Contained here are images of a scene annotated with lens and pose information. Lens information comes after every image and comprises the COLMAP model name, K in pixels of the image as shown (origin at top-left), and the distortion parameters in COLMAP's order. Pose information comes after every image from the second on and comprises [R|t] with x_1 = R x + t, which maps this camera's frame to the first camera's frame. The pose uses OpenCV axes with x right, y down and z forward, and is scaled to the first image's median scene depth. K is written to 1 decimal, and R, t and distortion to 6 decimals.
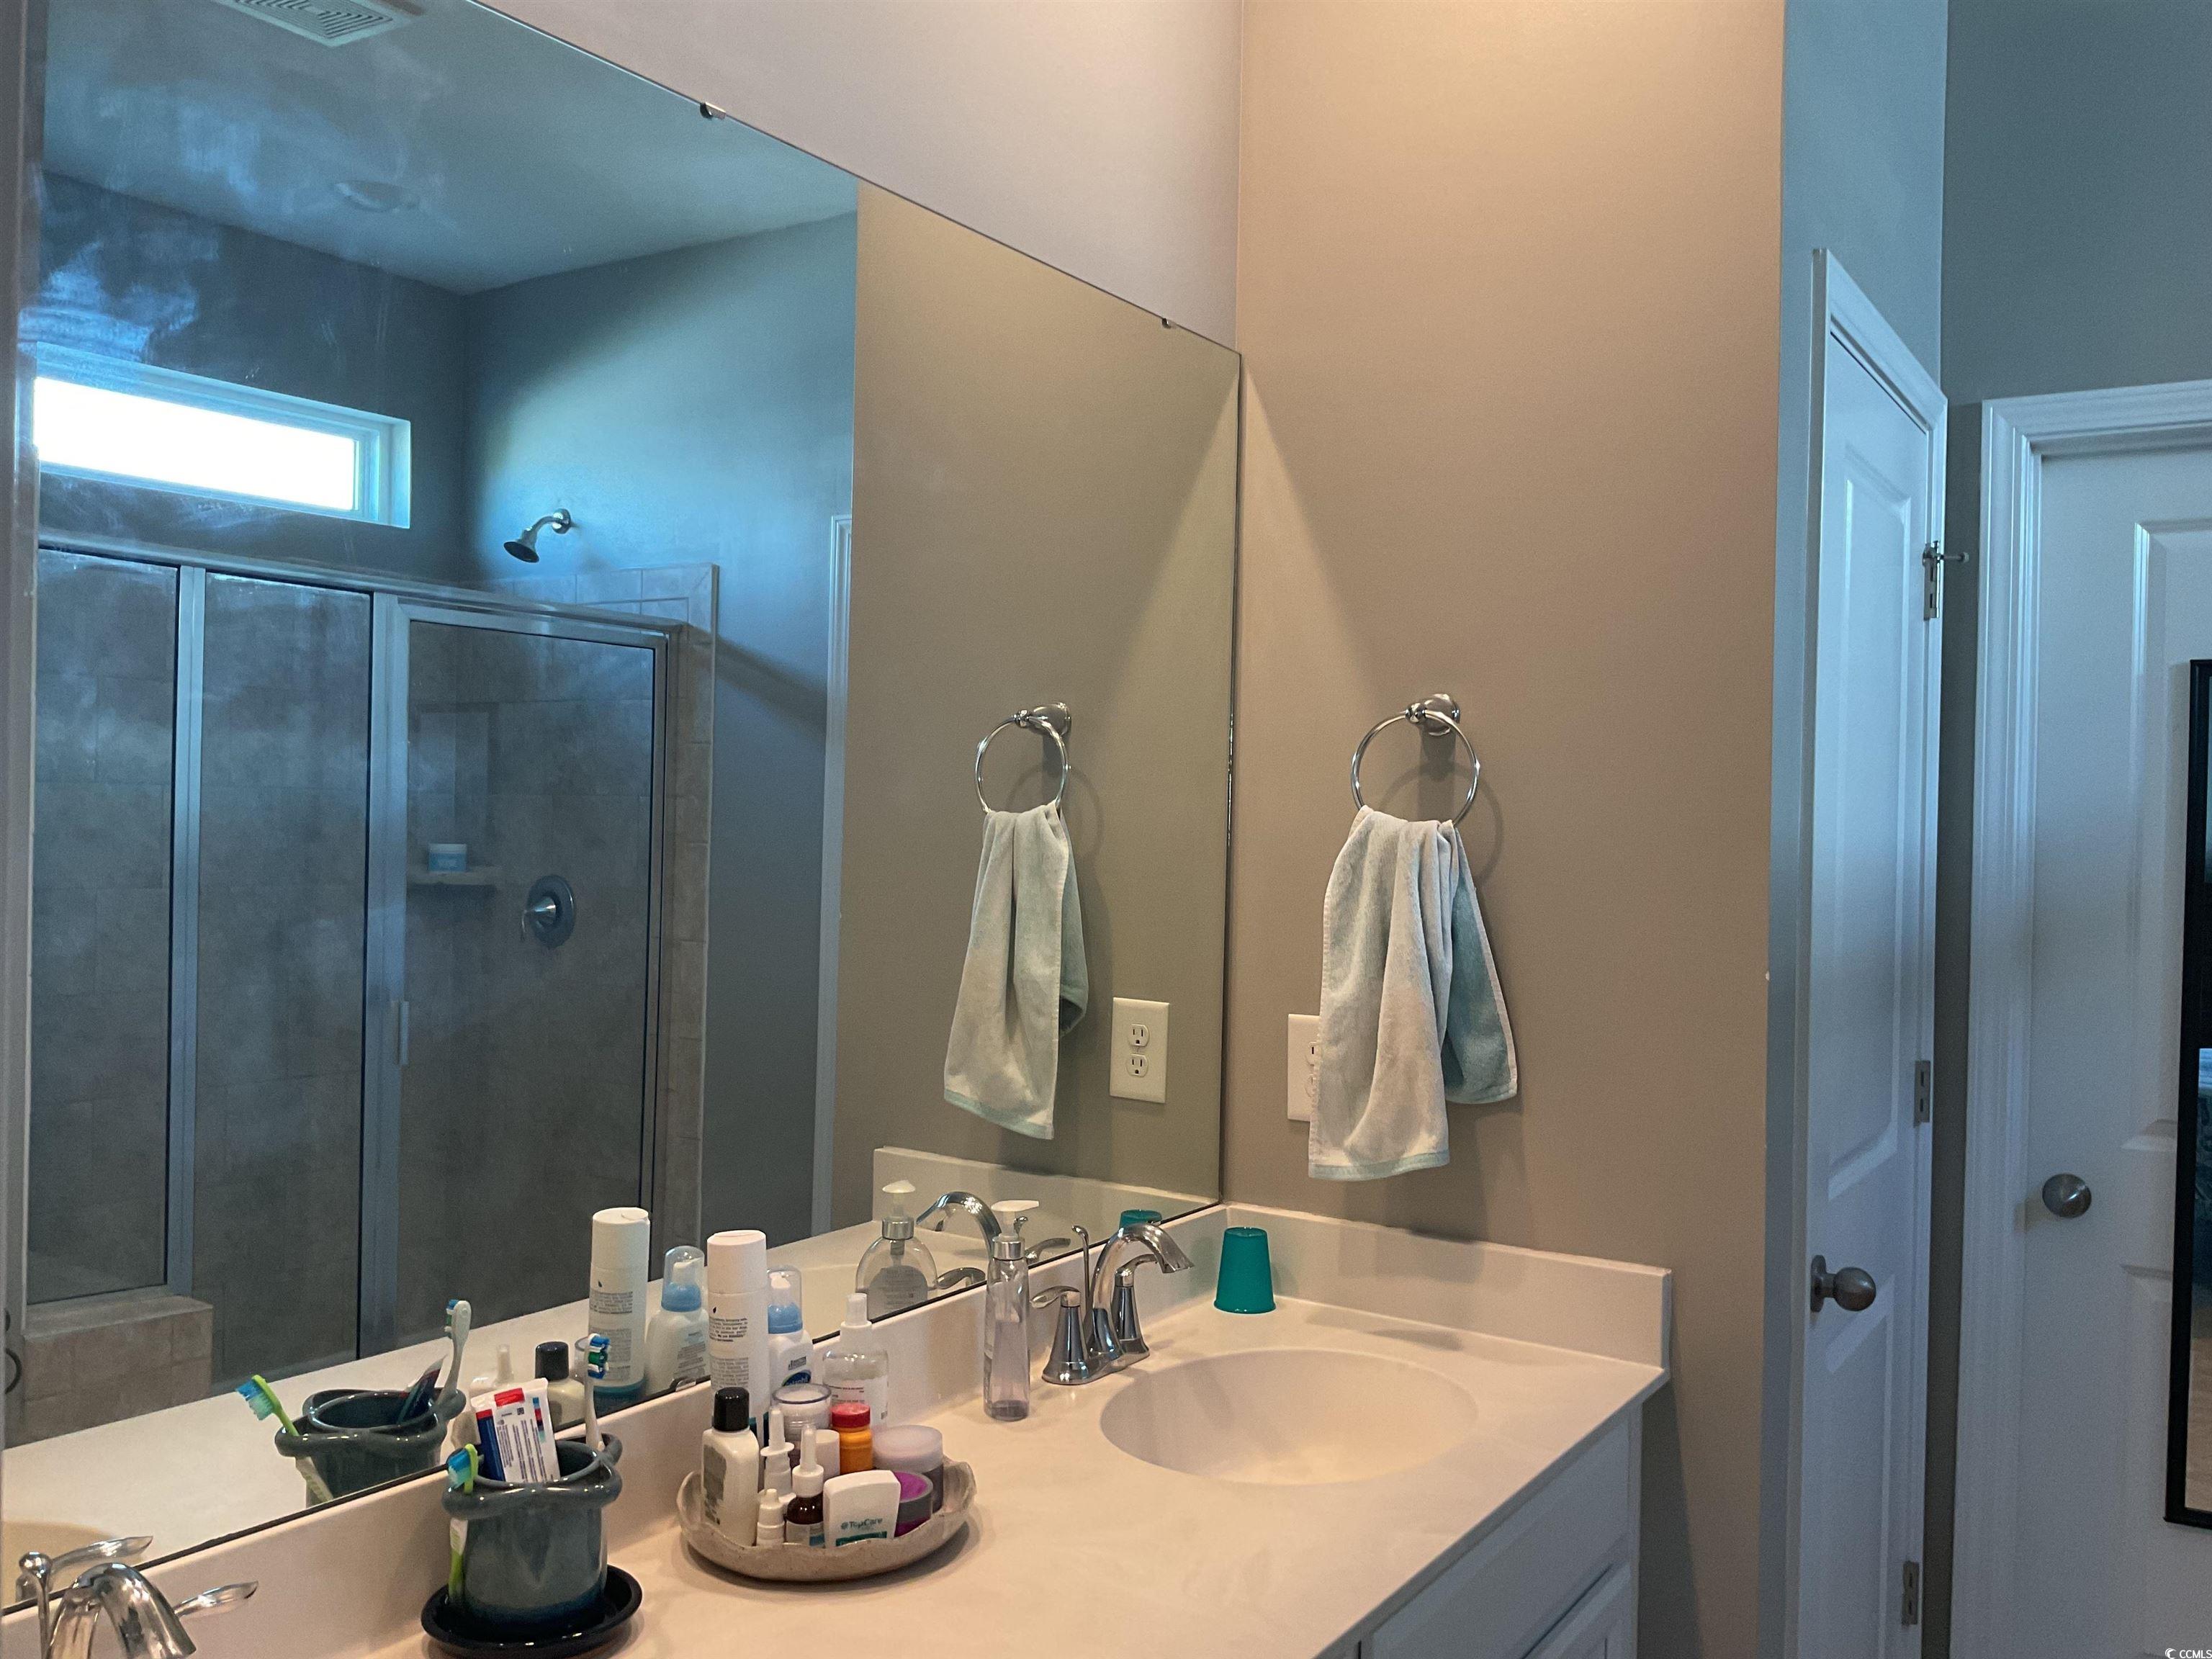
lens RADIAL K [[1827.8, 0, 1105.0], [0, 1827.8, 821.2], [0, 0, 1]] dist [0.031737, -0.058603]
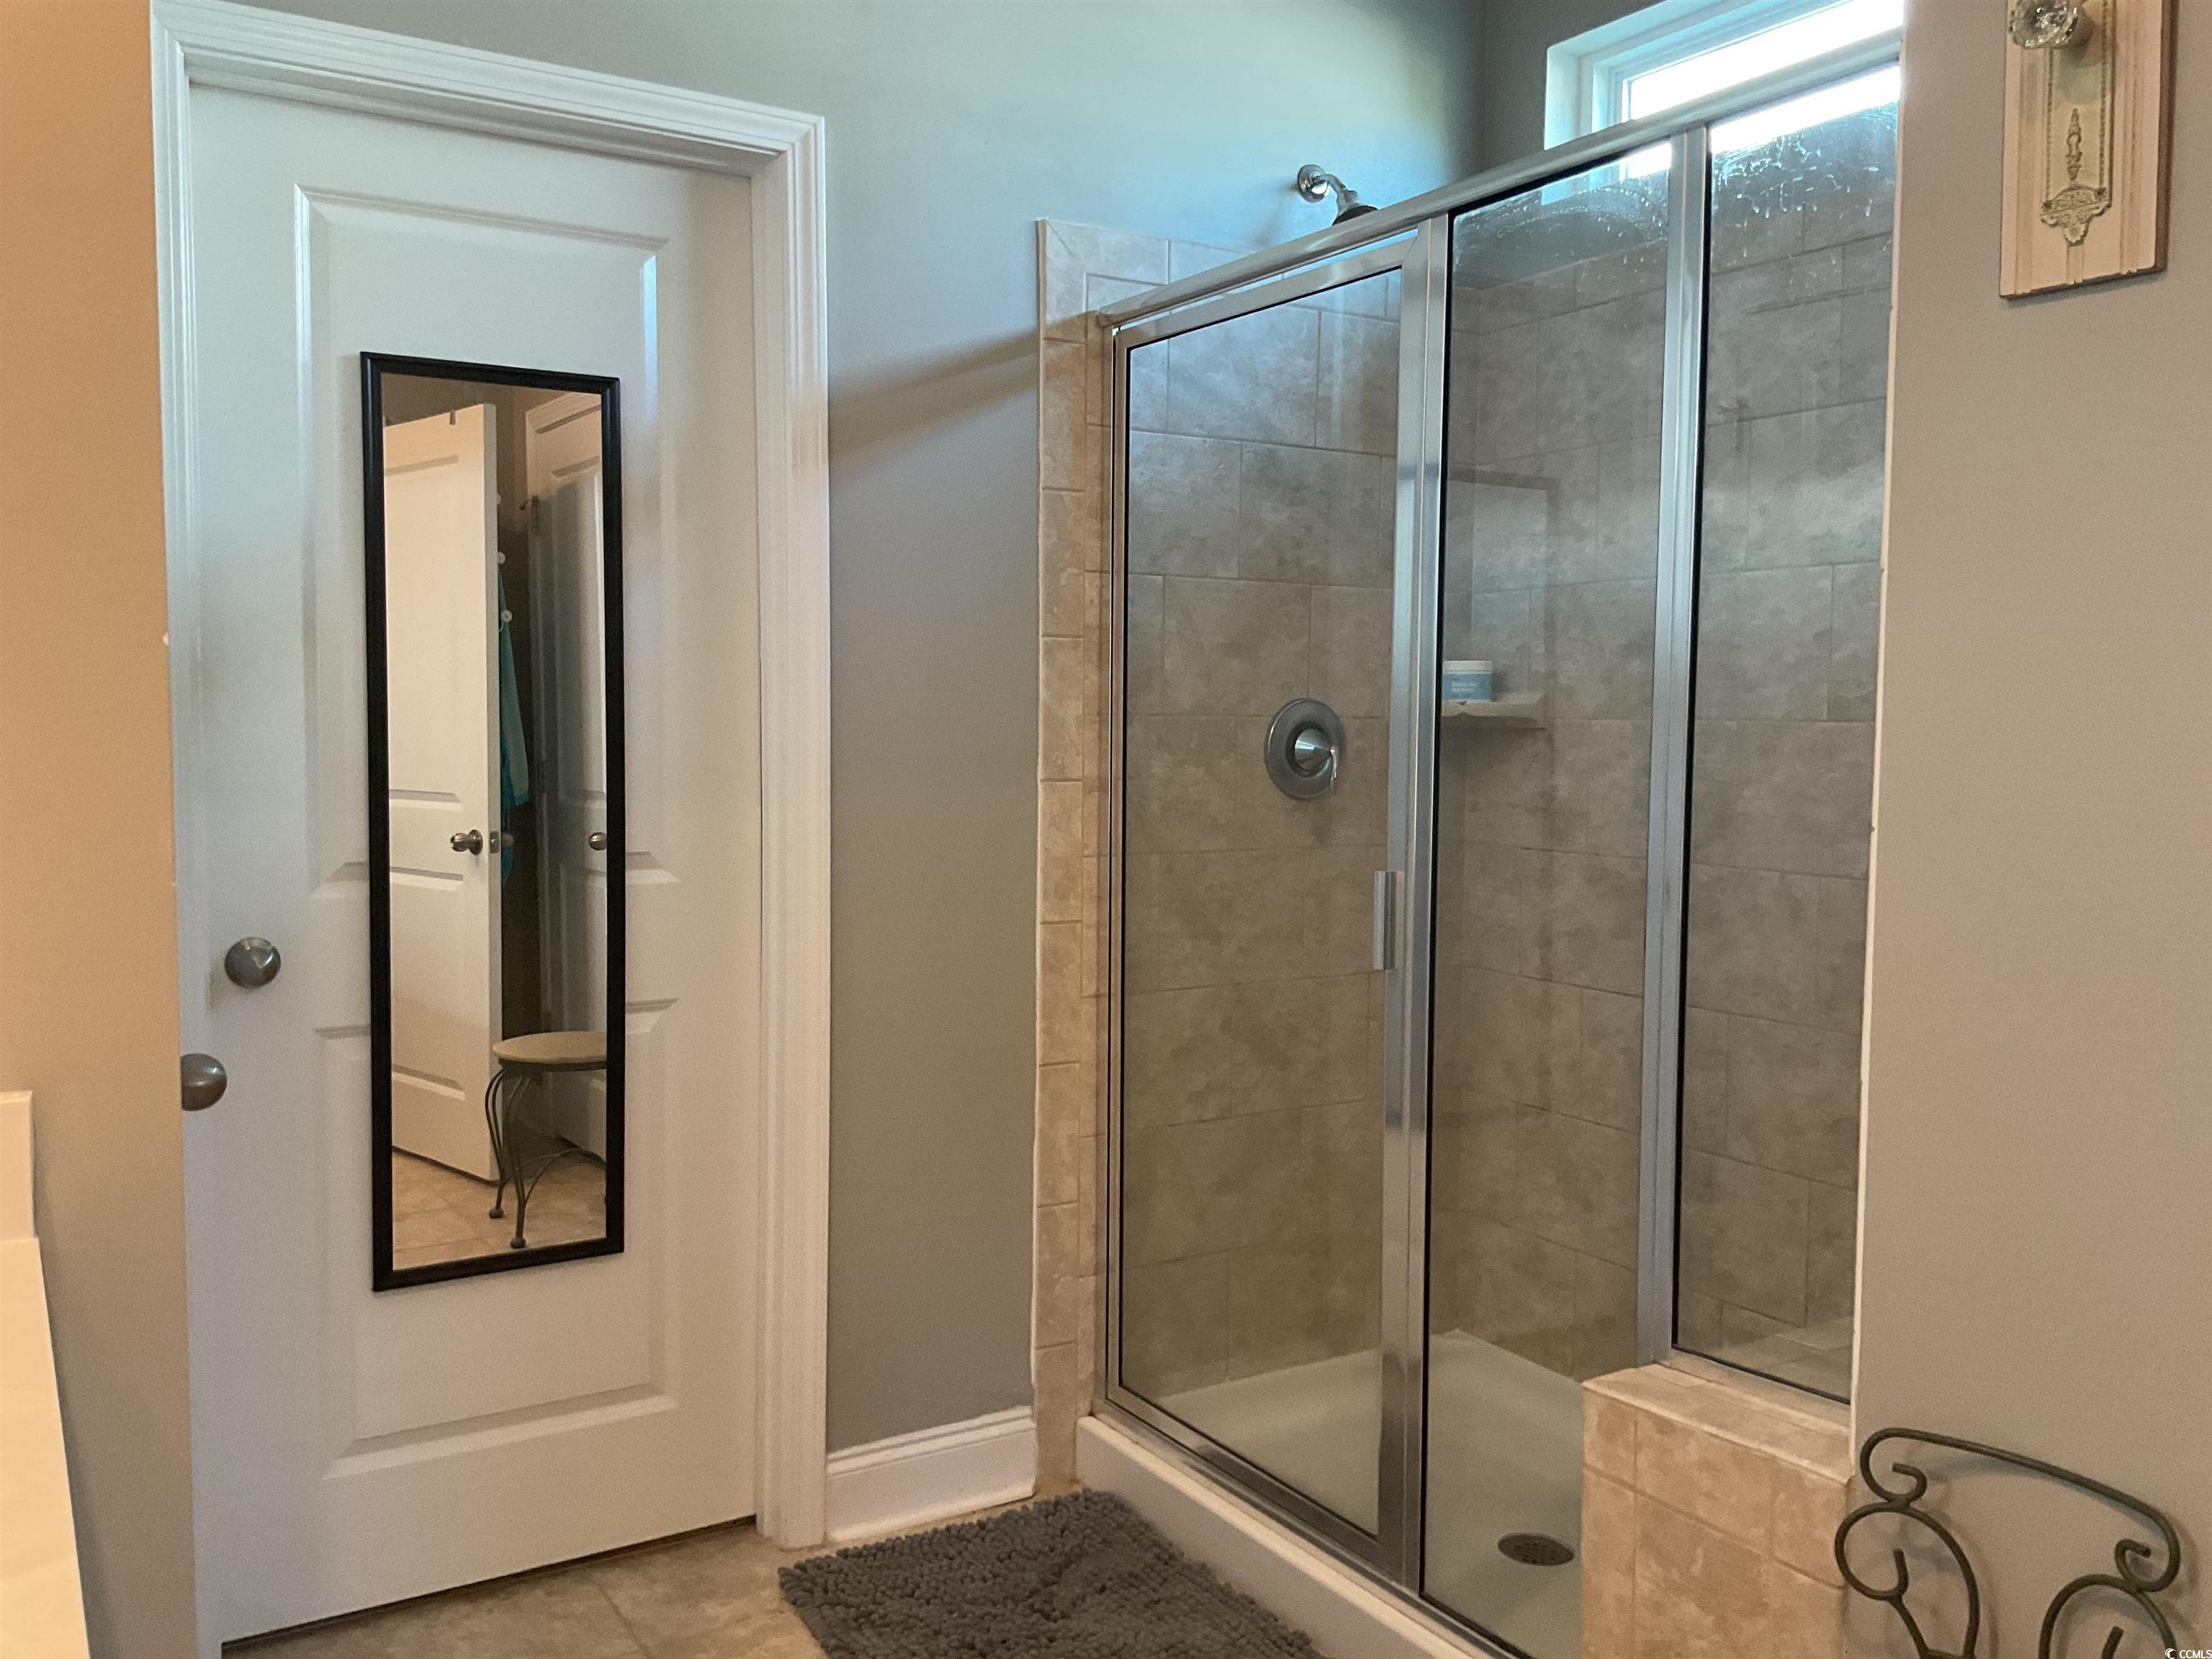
lens RADIAL K [[1827.8, 0, 1104.0], [0, 1827.8, 824.0], [0, 0, 1]] dist [0.031737, -0.058603]
pose [[0.427304, -0.074633, 0.901022, -0.103979], [0.002802, 0.996692, 0.081229, 0.088949], [-0.904104, -0.032185, 0.426099, 0.344821]]
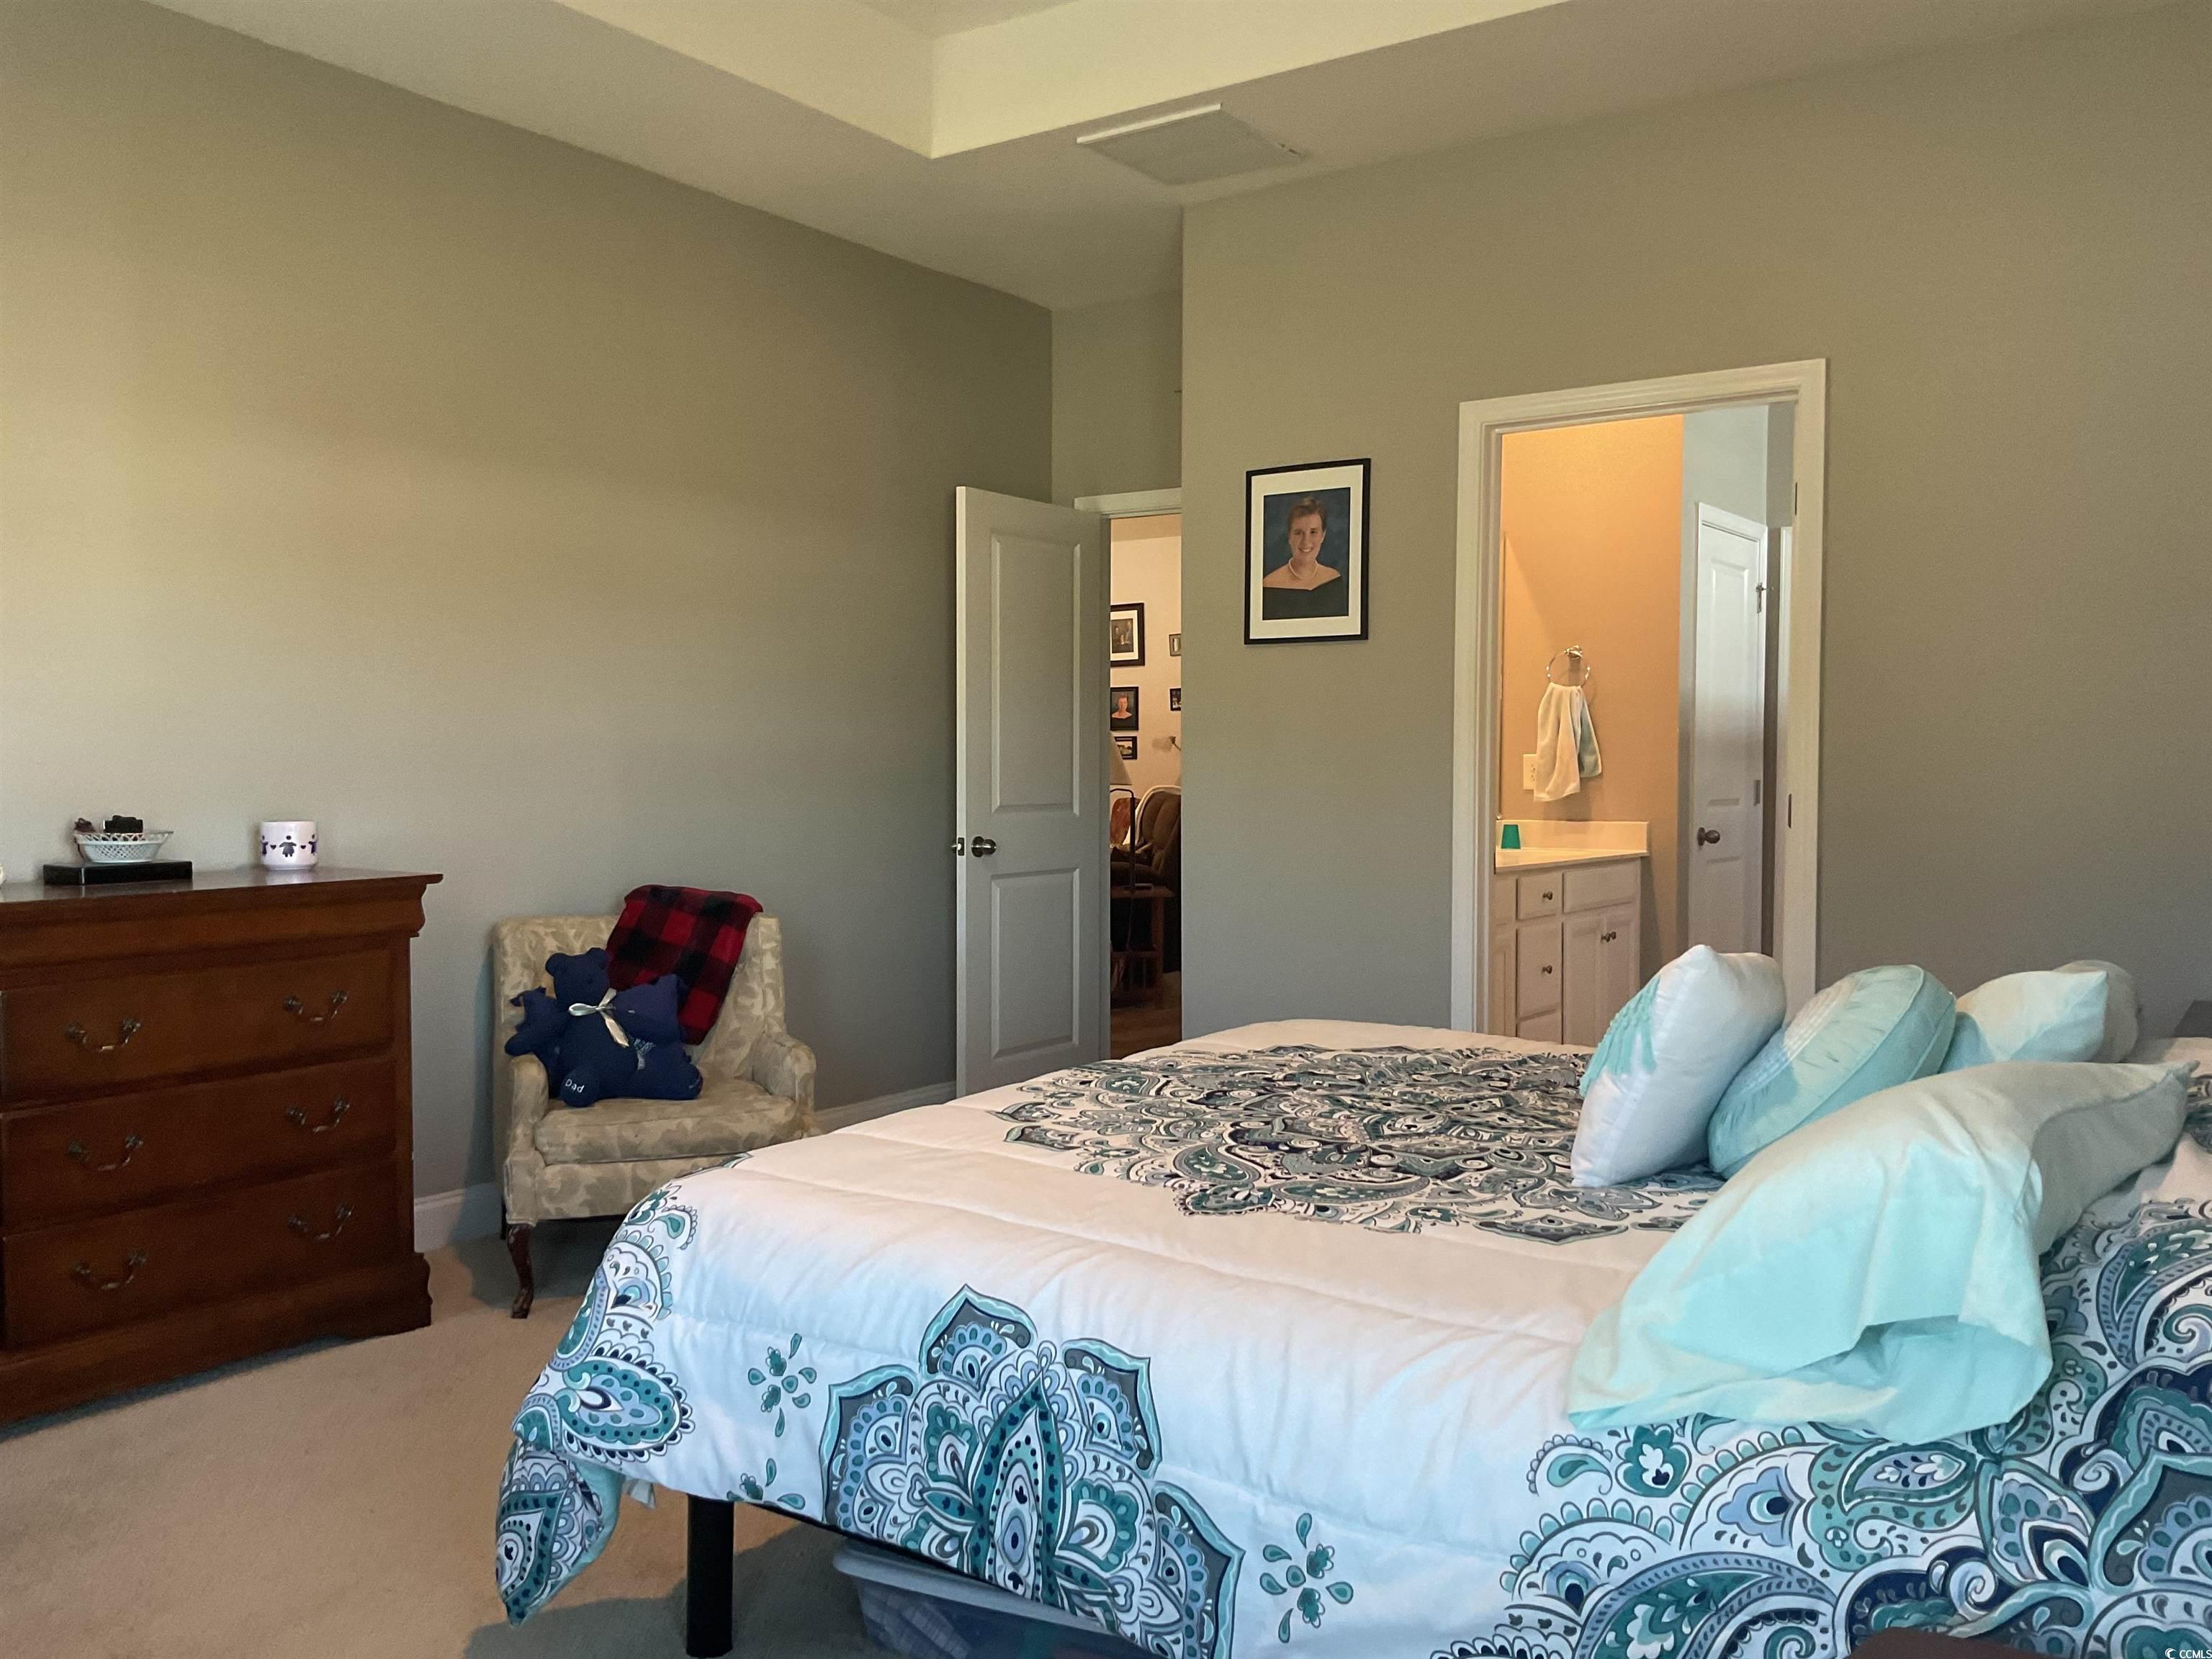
lens RADIAL K [[1827.8, 0, 1101.6], [0, 1827.8, 831.2], [0, 0, 1]] dist [0.031737, -0.058603]
pose [[0.999202, -0.015245, -0.036926, -0.496991], [0.016447, 0.999338, 0.032464, 0.126930], [0.036406, -0.033045, 0.998791, -2.087936]]
